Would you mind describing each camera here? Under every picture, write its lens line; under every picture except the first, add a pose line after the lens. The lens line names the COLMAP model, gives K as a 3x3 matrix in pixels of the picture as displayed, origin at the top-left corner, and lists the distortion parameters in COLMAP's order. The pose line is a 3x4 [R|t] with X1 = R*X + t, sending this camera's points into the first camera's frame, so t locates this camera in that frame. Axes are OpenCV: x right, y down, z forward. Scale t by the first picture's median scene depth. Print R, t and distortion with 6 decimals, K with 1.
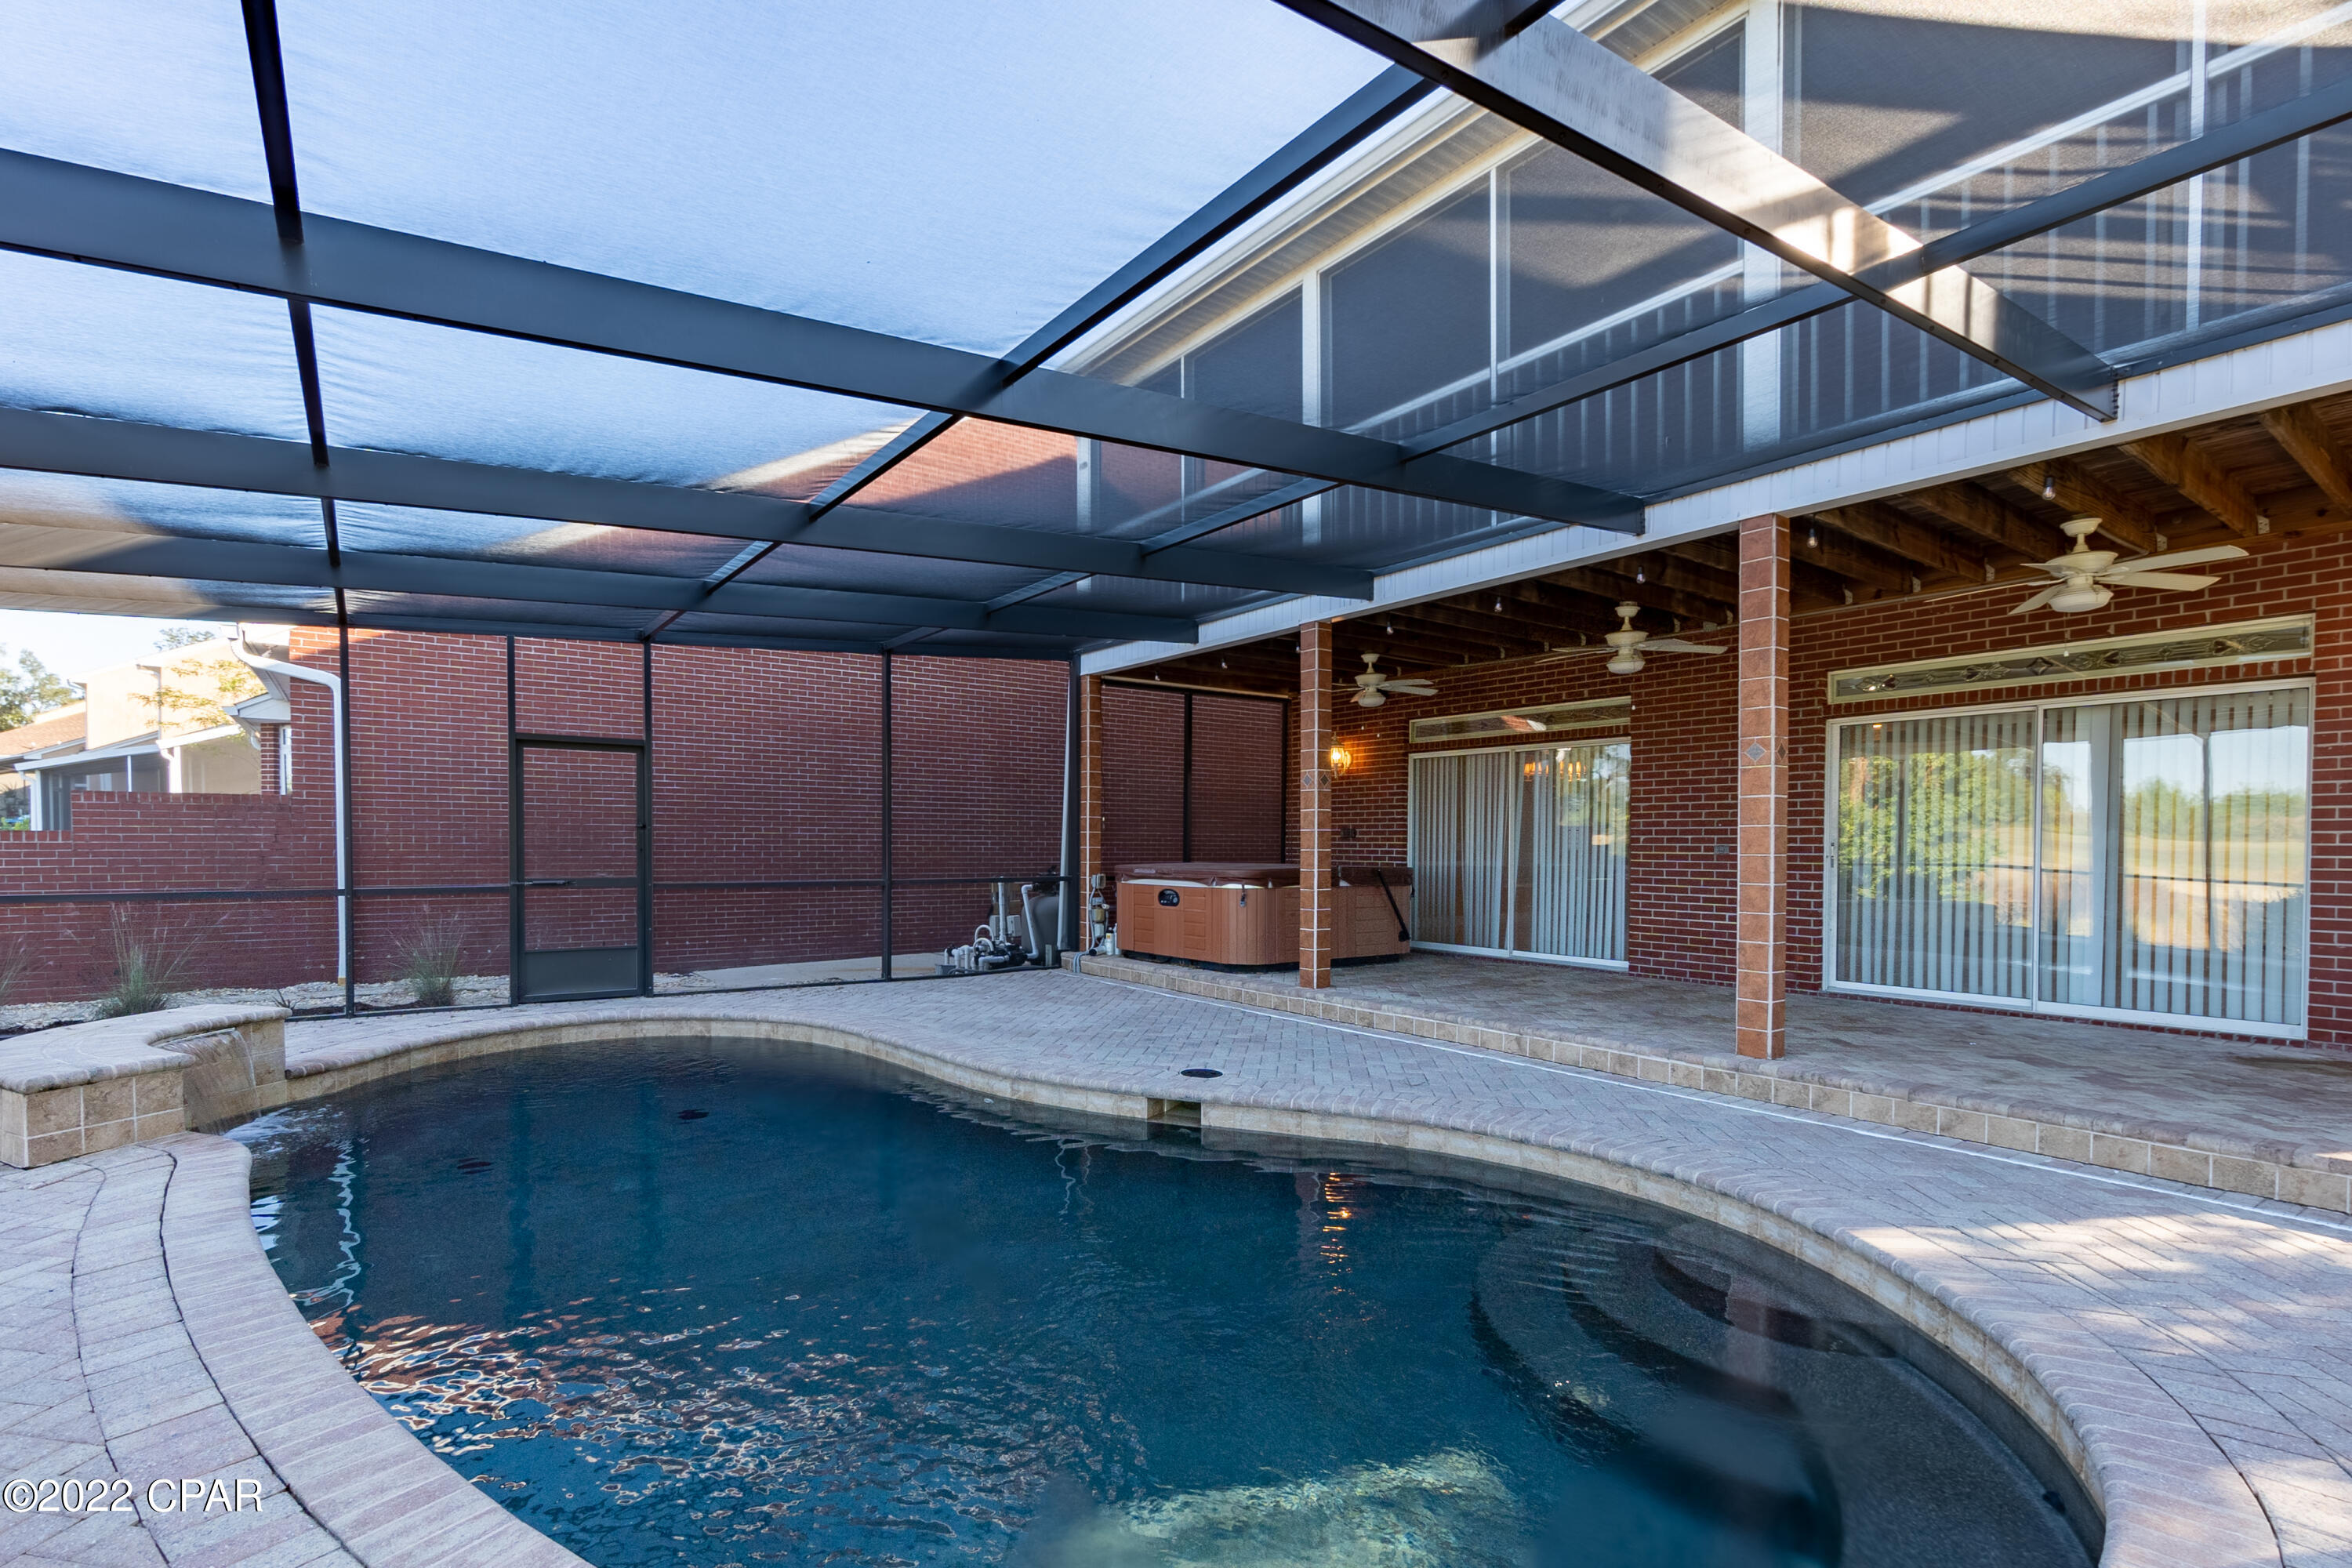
lens RADIAL K [[991.8, 0, 1174.3], [0, 991.8, 856.0], [0, 0, 1]] dist [0.000623, 0.000169]
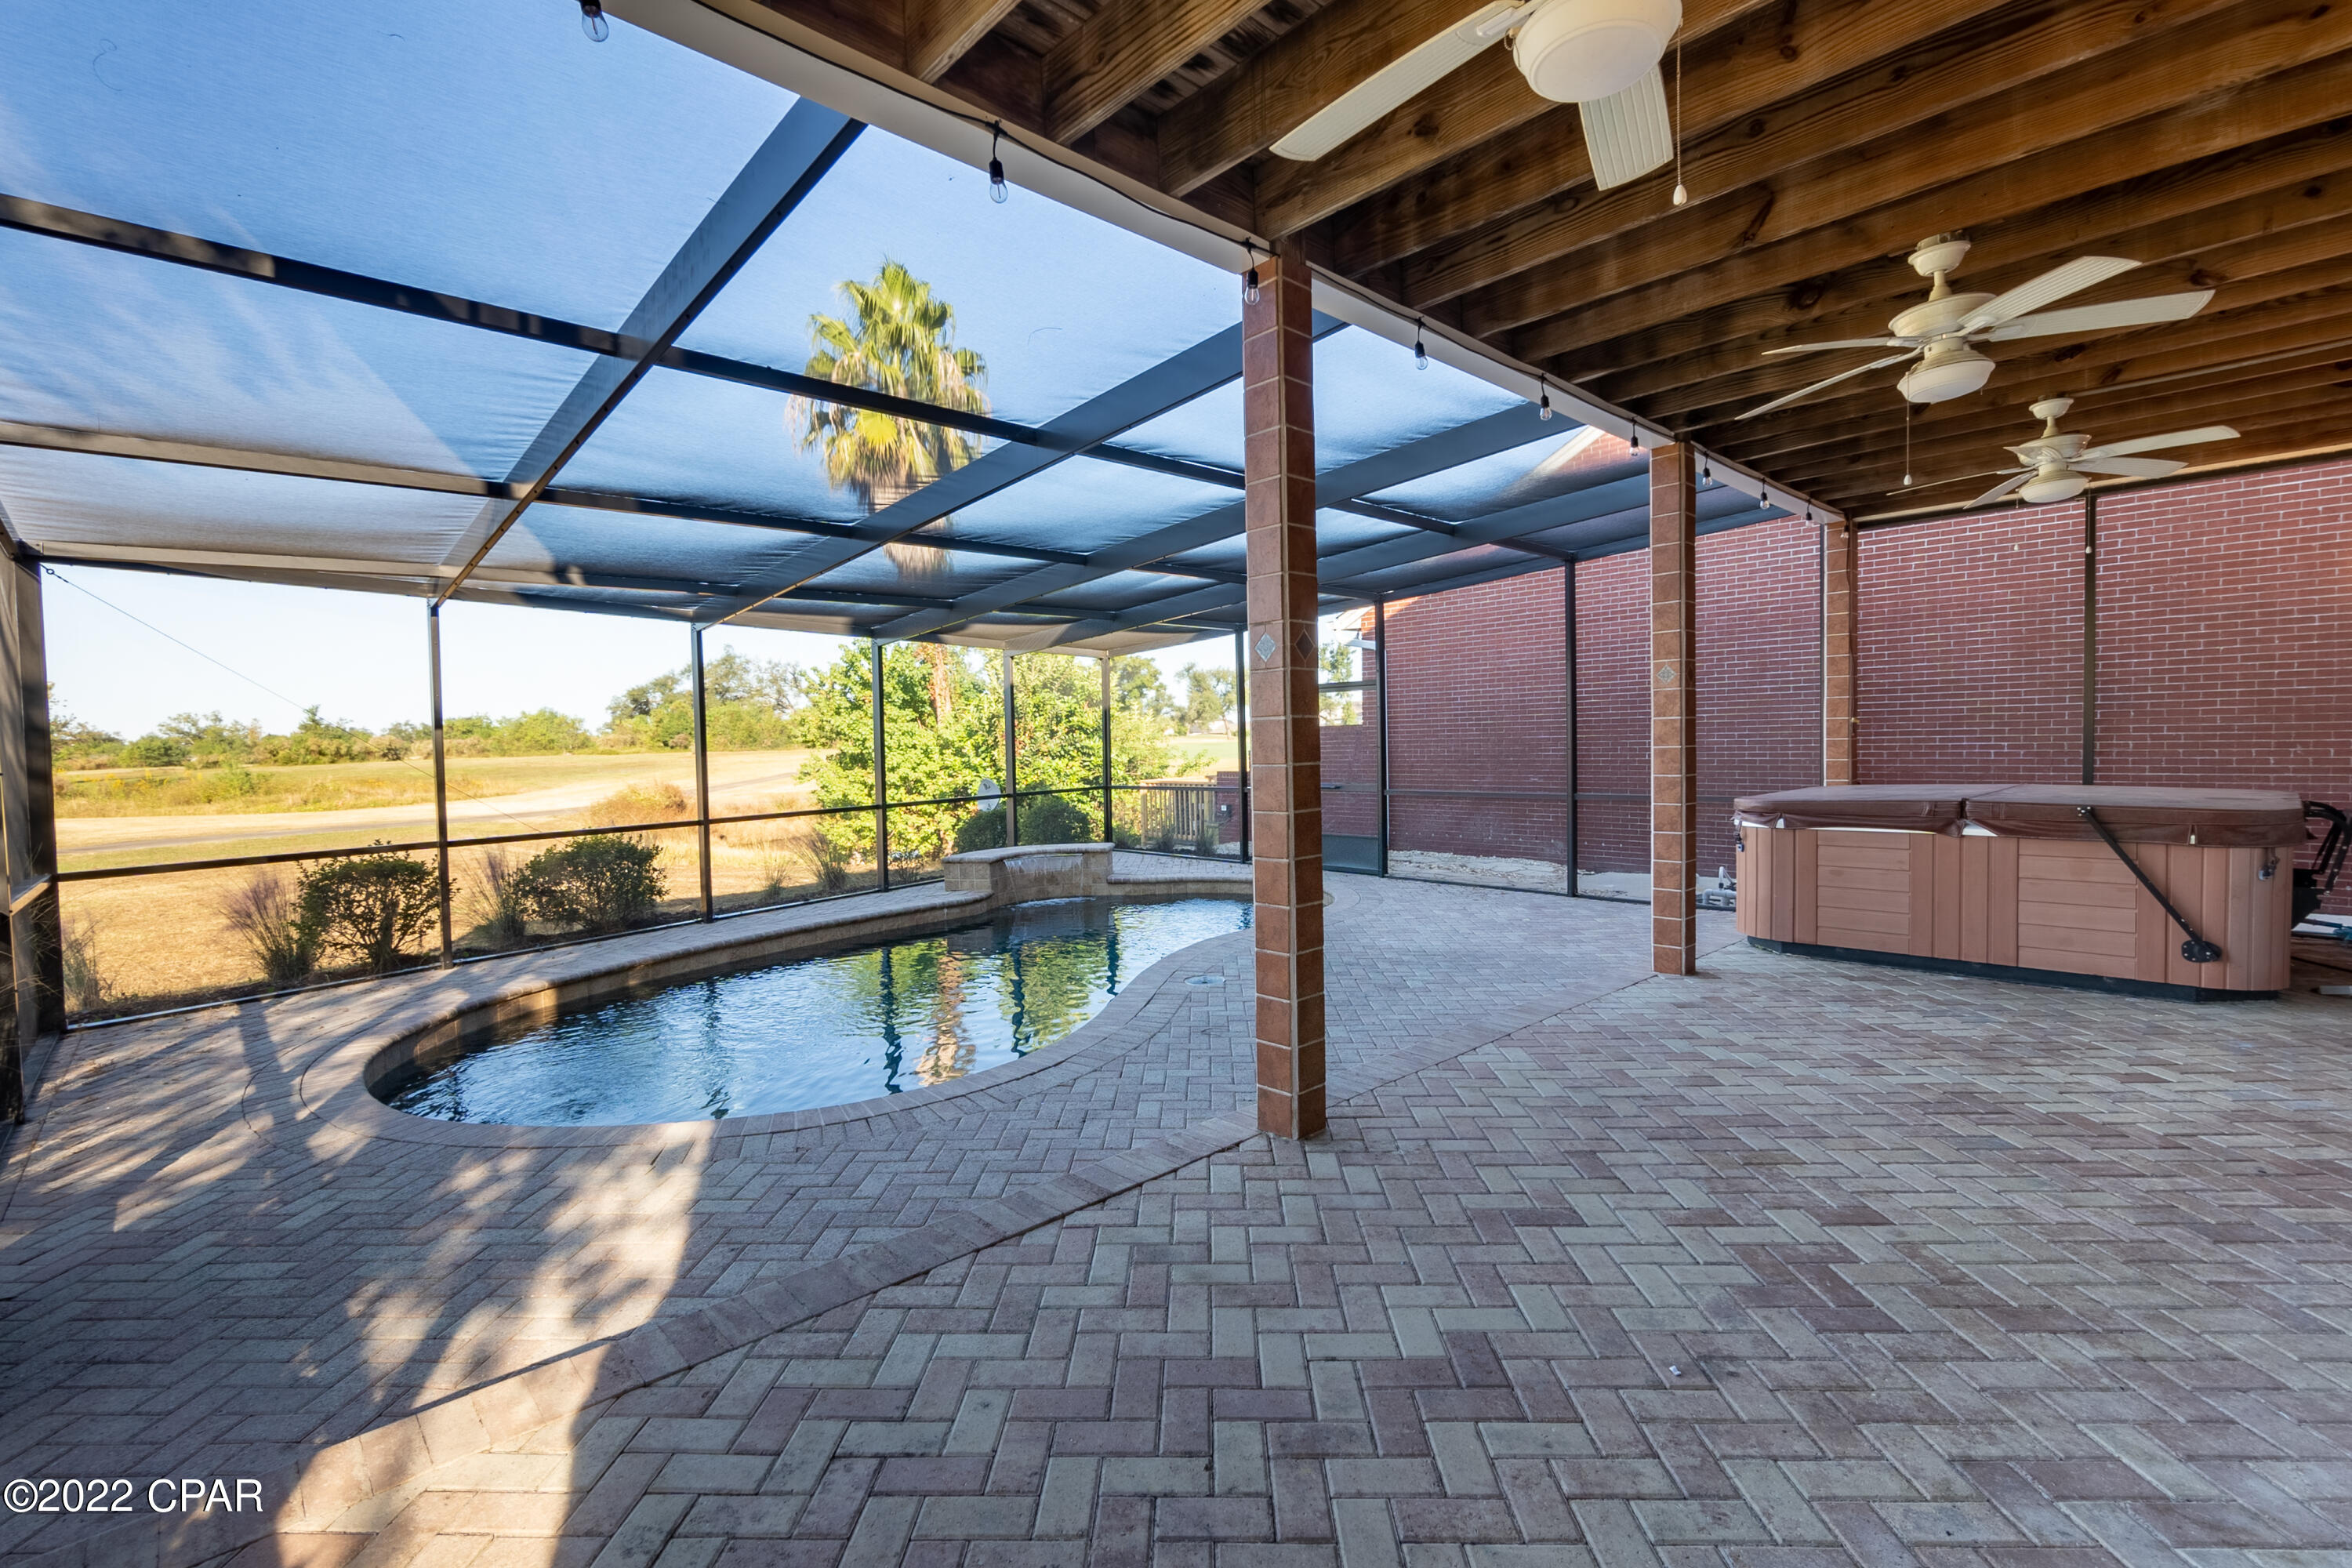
lens RADIAL K [[1045.6, 0, 1168.6], [0, 1045.6, 792.9], [0, 0, 1]] dist [-0.000549, -0.000163]
pose [[0.153795, 0.038345, -0.987359, 1.212056], [0.013770, 0.999067, 0.040945, -0.042618], [0.988007, -0.019893, 0.153123, 0.818409]]
